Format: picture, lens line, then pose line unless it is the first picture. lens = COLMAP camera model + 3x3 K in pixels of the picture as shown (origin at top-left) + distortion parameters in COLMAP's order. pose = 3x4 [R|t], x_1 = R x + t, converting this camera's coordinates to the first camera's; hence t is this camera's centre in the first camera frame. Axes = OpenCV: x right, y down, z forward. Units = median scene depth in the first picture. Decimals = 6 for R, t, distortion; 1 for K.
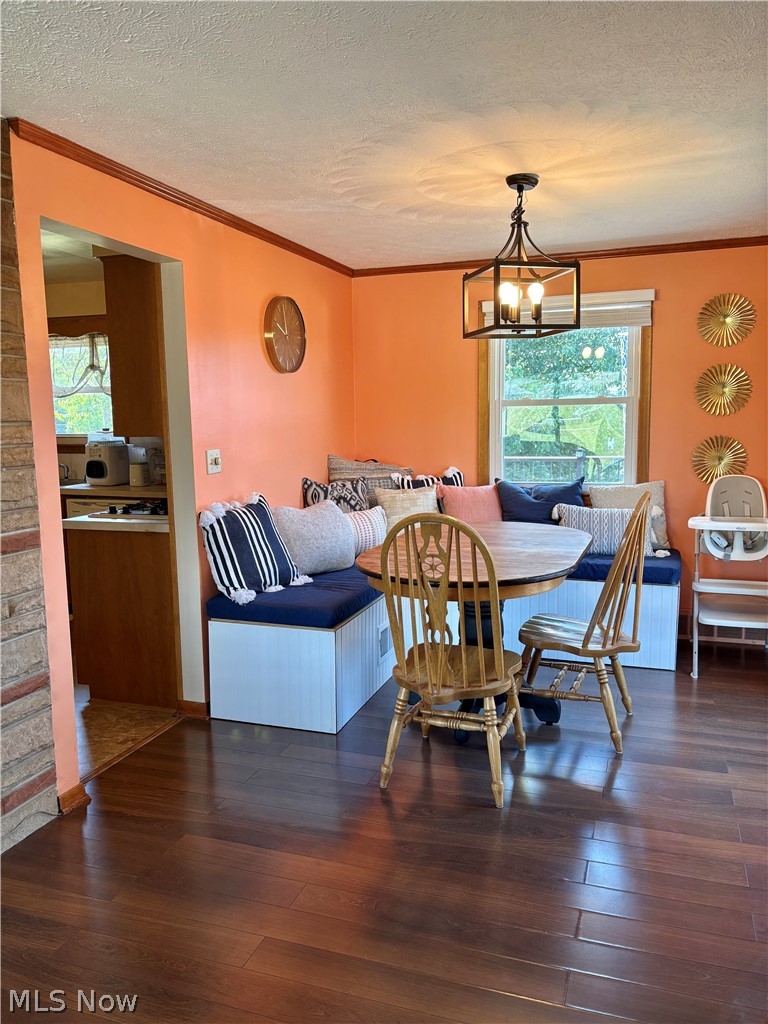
lens RADIAL K [[776.4, 0, 384.0], [0, 776.4, 512.0], [0, 0, 1]] dist [0.087359, -0.001274]
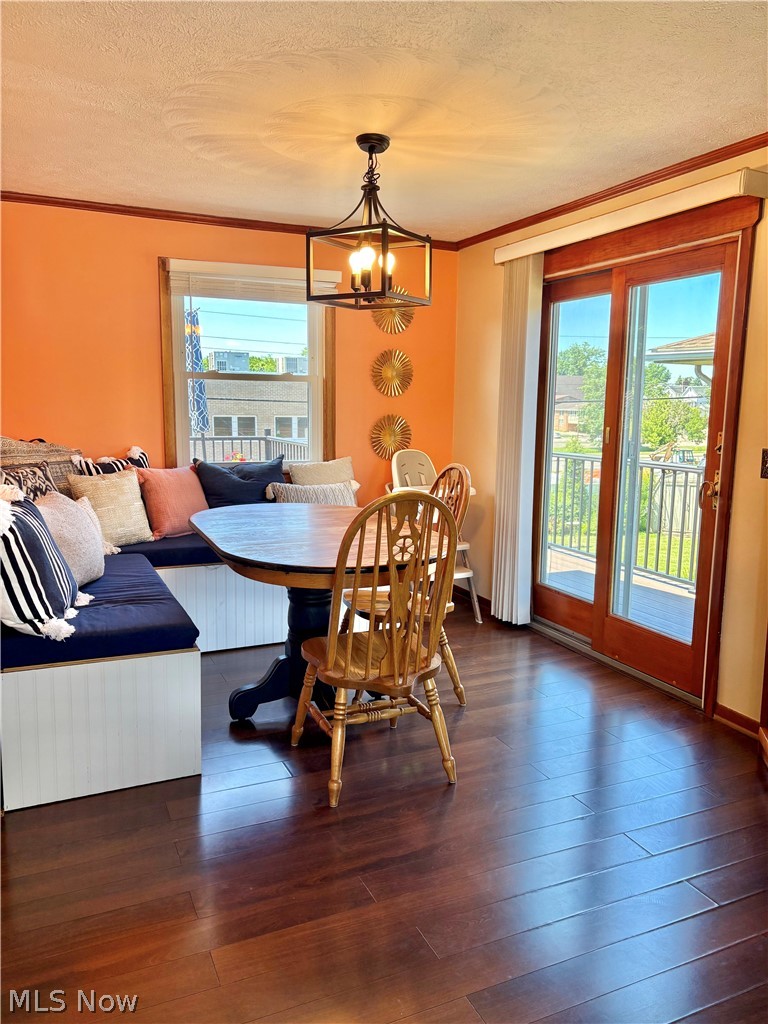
lens RADIAL K [[780.9, 0, 384.0], [0, 780.9, 512.0], [0, 0, 1]] dist [0.070744, -0.000866]
pose [[0.721220, -0.077549, 0.688351, -0.454558], [0.062807, 0.996941, 0.046509, -0.013731], [-0.689853, 0.009690, 0.723885, 0.264821]]
